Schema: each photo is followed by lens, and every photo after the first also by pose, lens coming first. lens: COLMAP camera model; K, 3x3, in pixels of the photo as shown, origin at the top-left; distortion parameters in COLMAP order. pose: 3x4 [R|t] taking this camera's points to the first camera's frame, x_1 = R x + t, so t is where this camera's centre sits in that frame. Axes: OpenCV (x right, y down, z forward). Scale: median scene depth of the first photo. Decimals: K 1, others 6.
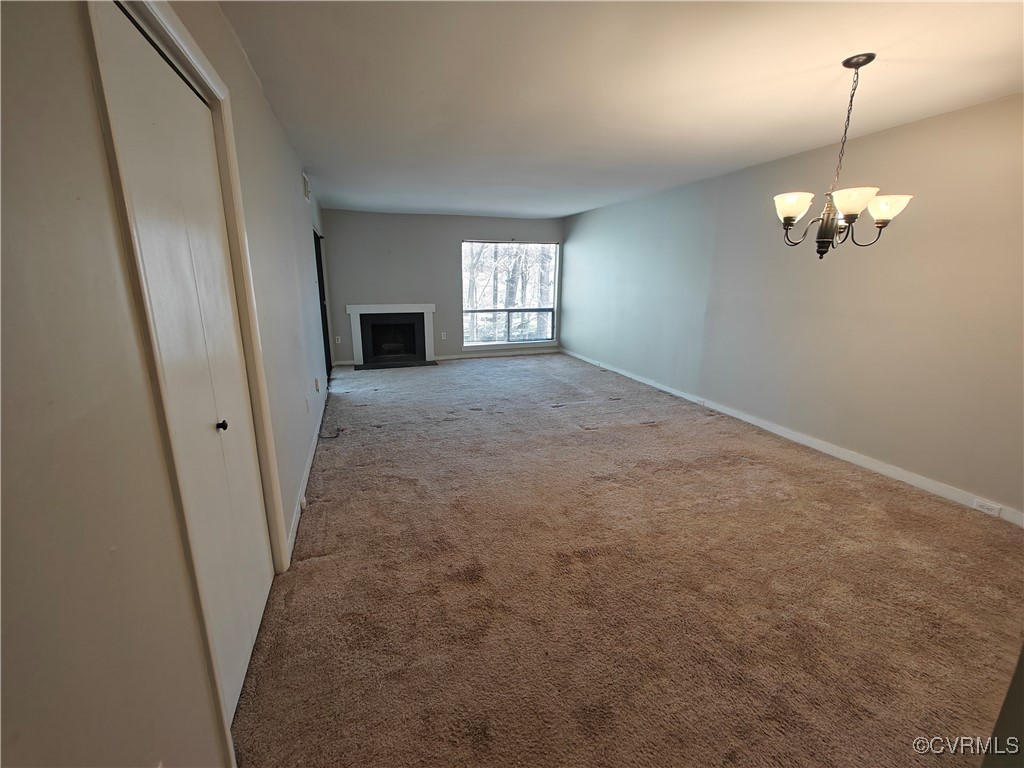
lens RADIAL K [[427.1, 0, 513.6], [0, 427.1, 386.0], [0, 0, 1]] dist [-0.001683, 0.000486]
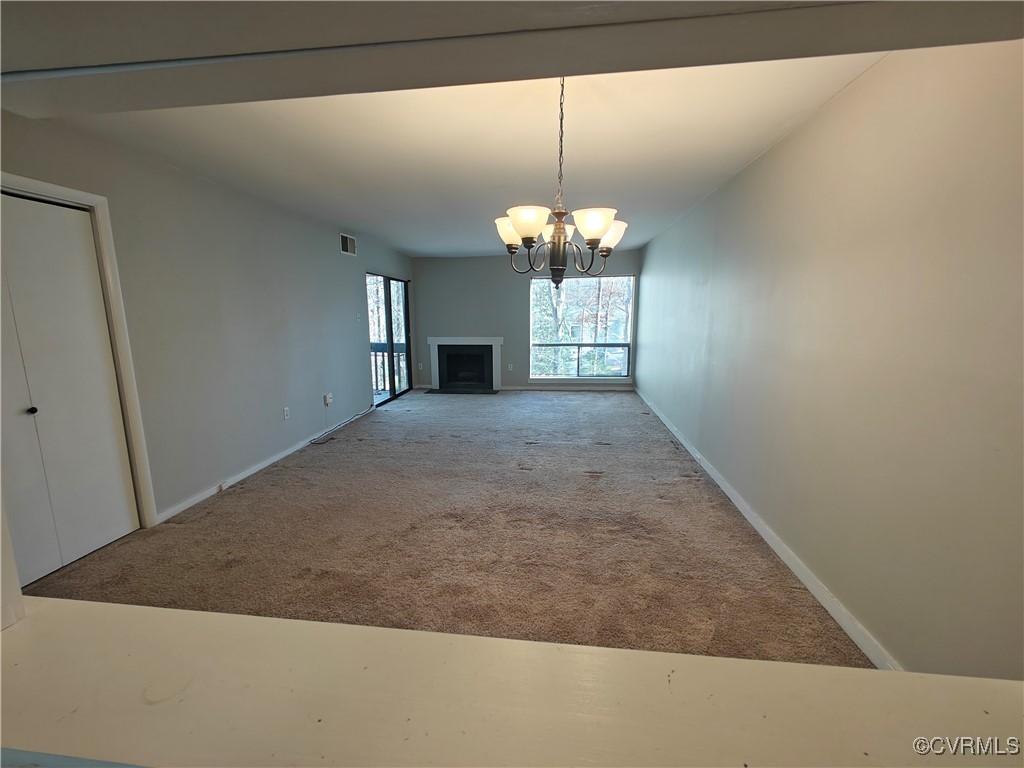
lens RADIAL K [[427.1, 0, 511.3], [0, 427.1, 380.8], [0, 0, 1]] dist [-0.001683, 0.000486]
pose [[0.898921, 0.058489, -0.434189, 0.398152], [-0.096967, 0.993031, -0.066984, -0.019523], [0.427245, 0.102316, 0.898328, 0.084576]]
